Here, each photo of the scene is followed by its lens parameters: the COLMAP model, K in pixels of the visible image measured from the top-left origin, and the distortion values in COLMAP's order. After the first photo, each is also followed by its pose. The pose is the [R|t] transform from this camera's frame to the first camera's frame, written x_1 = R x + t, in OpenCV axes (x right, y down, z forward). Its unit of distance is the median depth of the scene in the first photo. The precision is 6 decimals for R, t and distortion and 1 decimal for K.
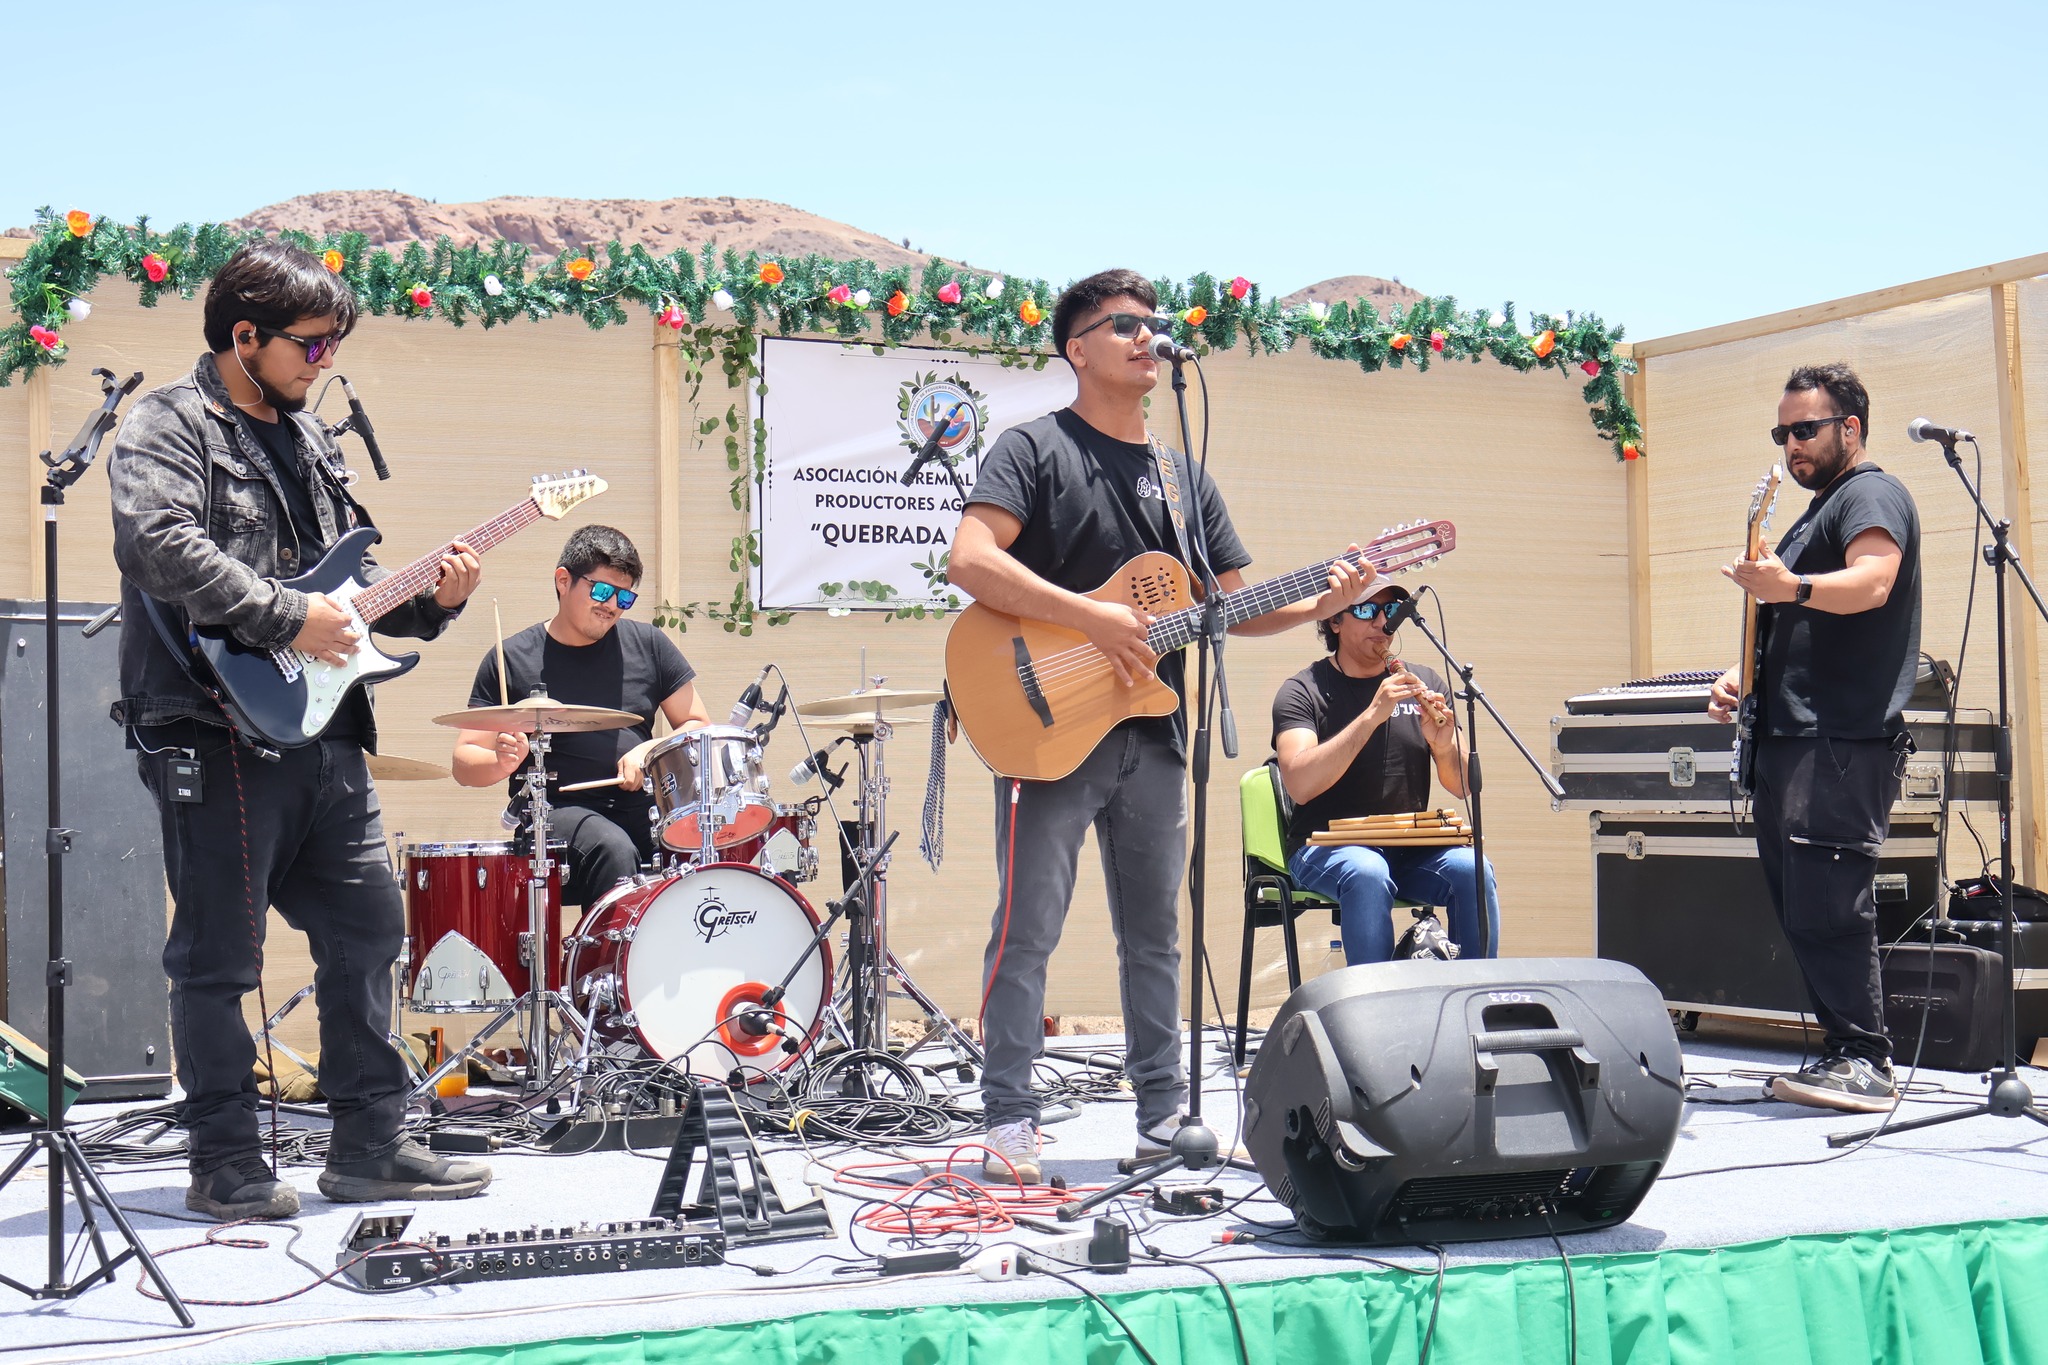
lens RADIAL K [[2954.6, 0, 1044.4], [0, 2954.6, 642.1], [0, 0, 1]] dist [-0.006048, 0.014041]
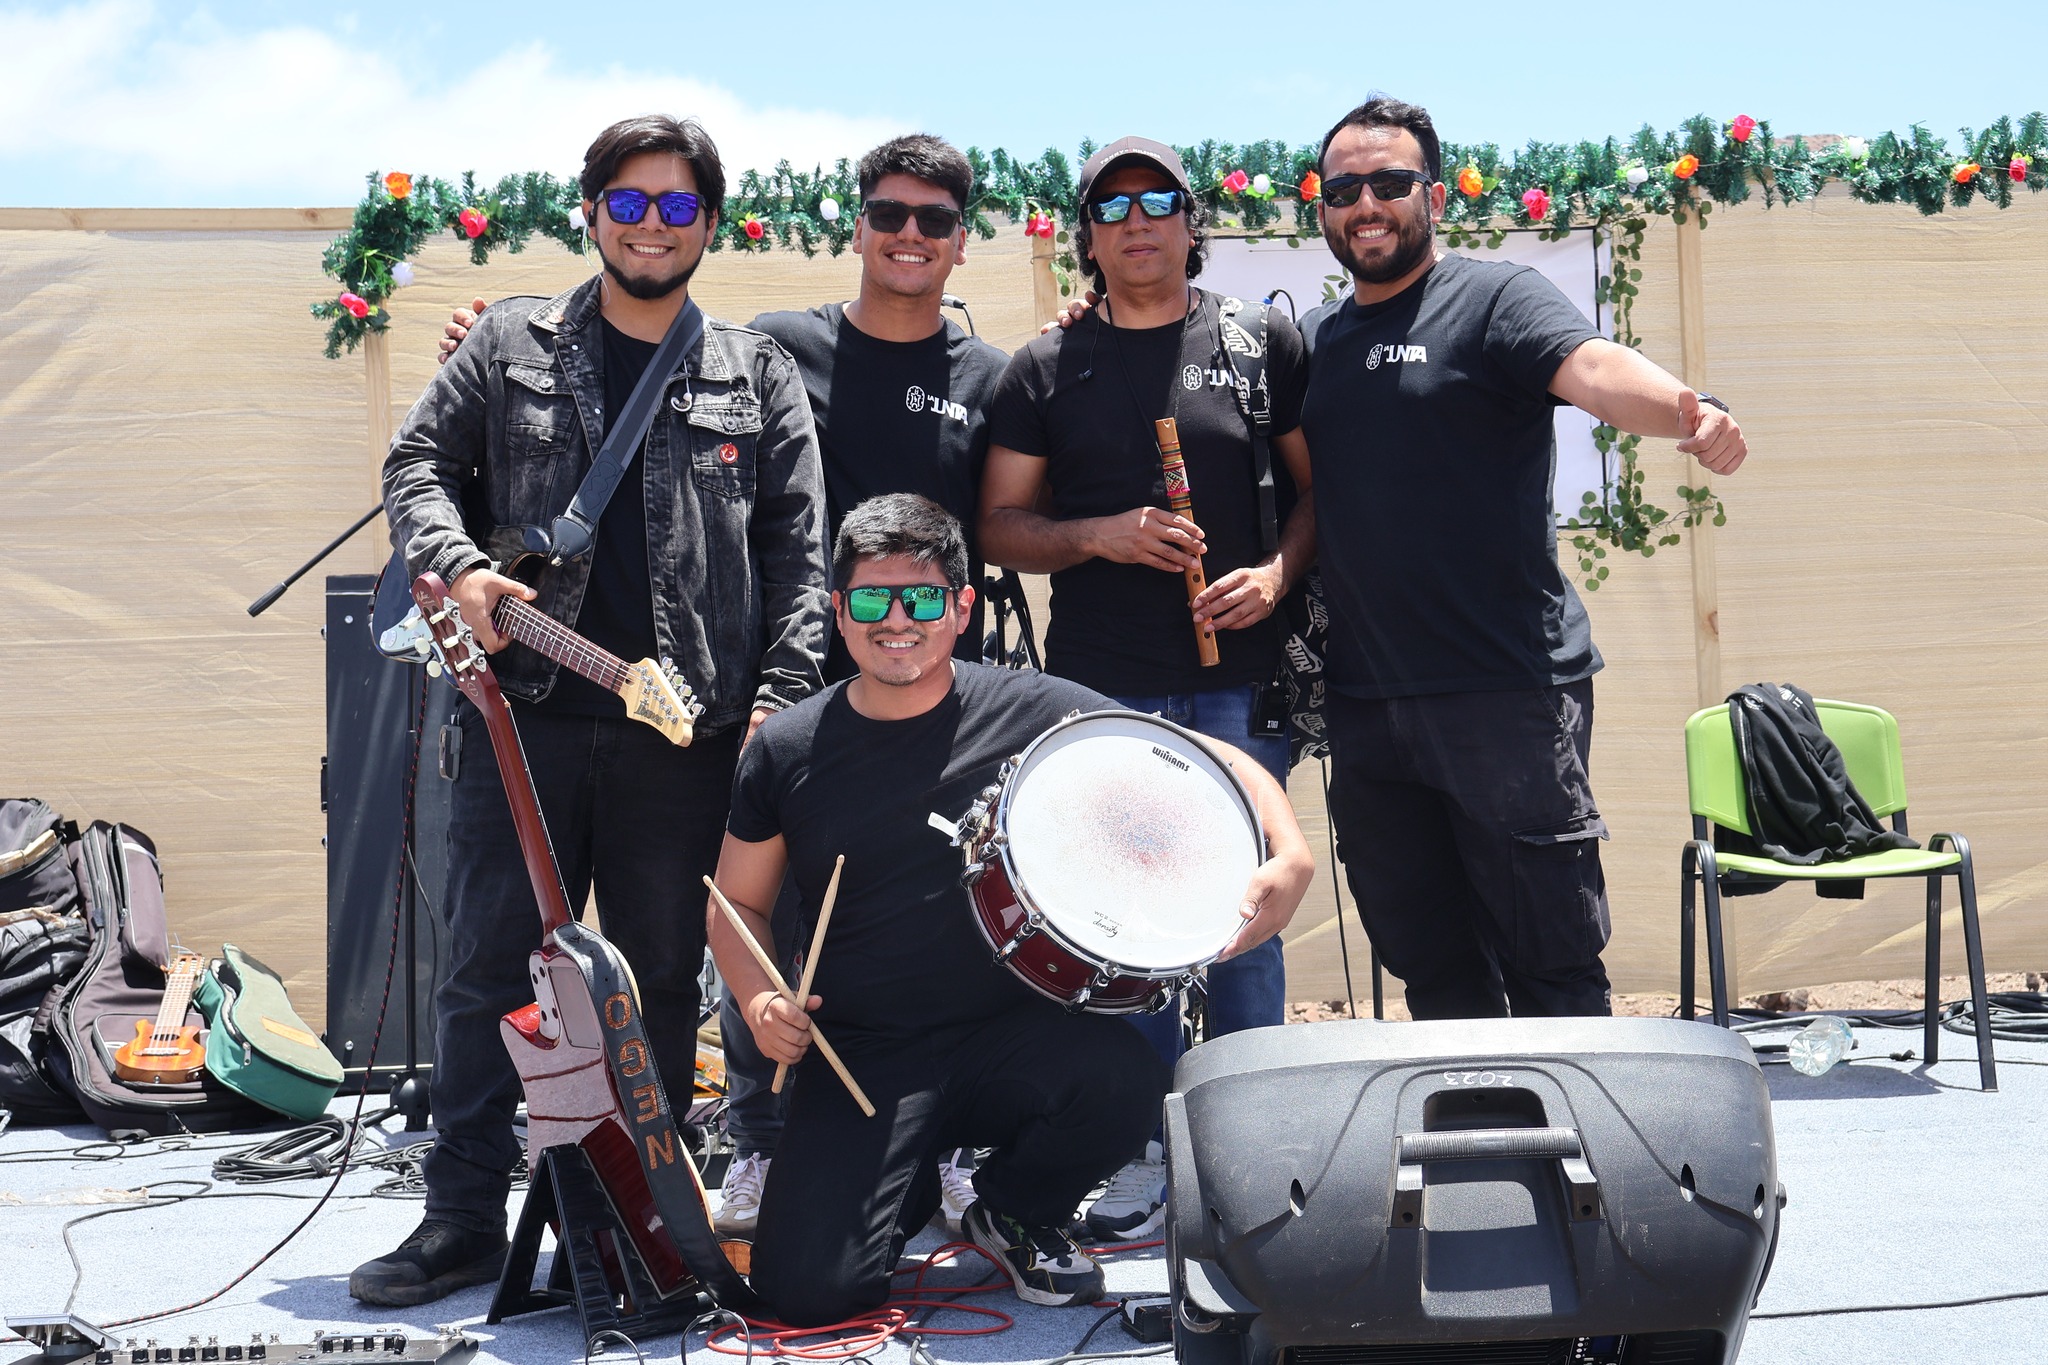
lens RADIAL K [[2696.5, 0, 1024.0], [0, 2696.5, 682.5], [0, 0, 1]] dist [0.000413, -0.017020]
pose [[0.922974, -0.030683, -0.383636, 0.181682], [0.046580, 0.998395, 0.032213, 0.002421], [0.382032, -0.047602, 0.922922, 0.234395]]
